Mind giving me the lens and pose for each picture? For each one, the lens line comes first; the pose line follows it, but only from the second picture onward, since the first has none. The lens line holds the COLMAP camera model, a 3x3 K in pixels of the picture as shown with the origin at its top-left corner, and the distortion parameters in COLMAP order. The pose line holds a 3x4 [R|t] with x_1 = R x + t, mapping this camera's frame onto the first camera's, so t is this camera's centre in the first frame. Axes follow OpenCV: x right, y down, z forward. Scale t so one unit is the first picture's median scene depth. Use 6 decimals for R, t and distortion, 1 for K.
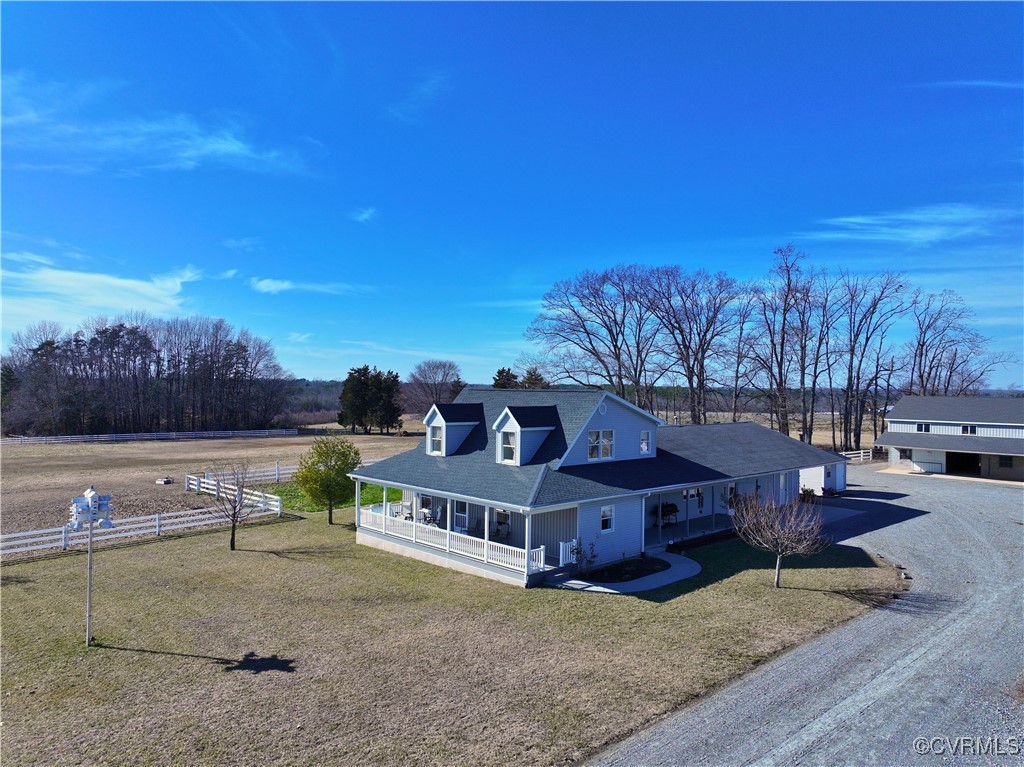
lens RADIAL K [[712.7, 0, 512.0], [0, 712.7, 383.5], [0, 0, 1]] dist [0.004430, 0.001521]
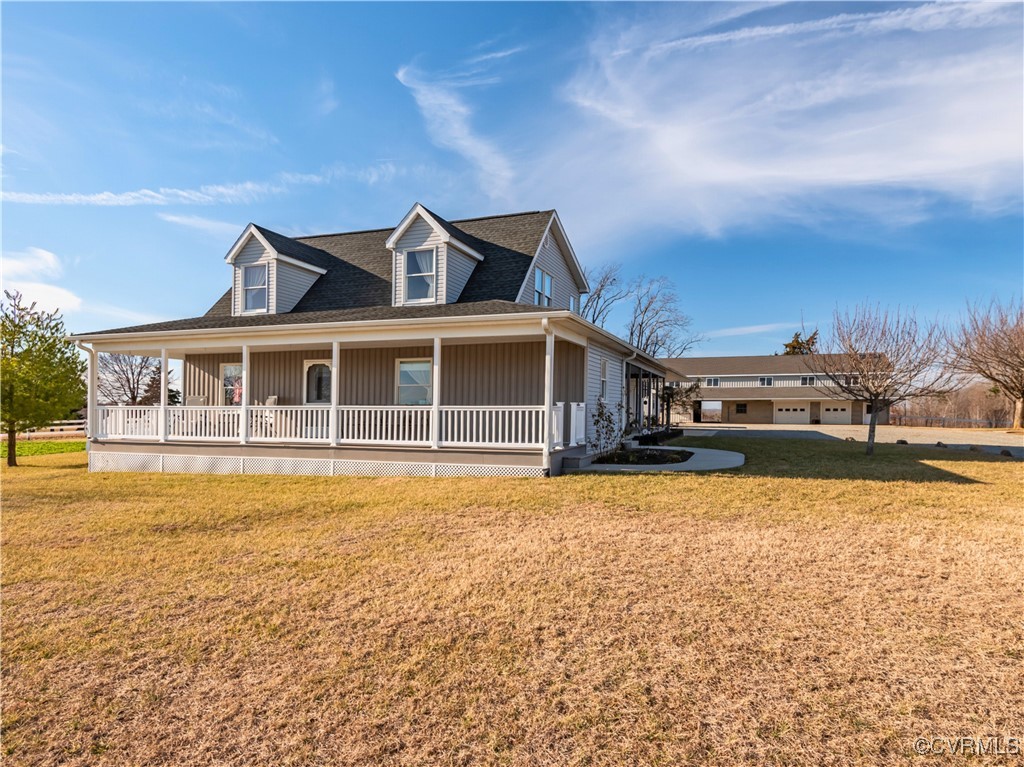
lens RADIAL K [[624.5, 0, 512.0], [0, 624.5, 383.5], [0, 0, 1]] dist [0.004434, 0.001233]
pose [[0.891441, 0.011253, 0.452996, -0.149262], [0.006786, 0.999248, -0.038175, 0.175413], [-0.453085, 0.037105, 0.890695, 0.458278]]
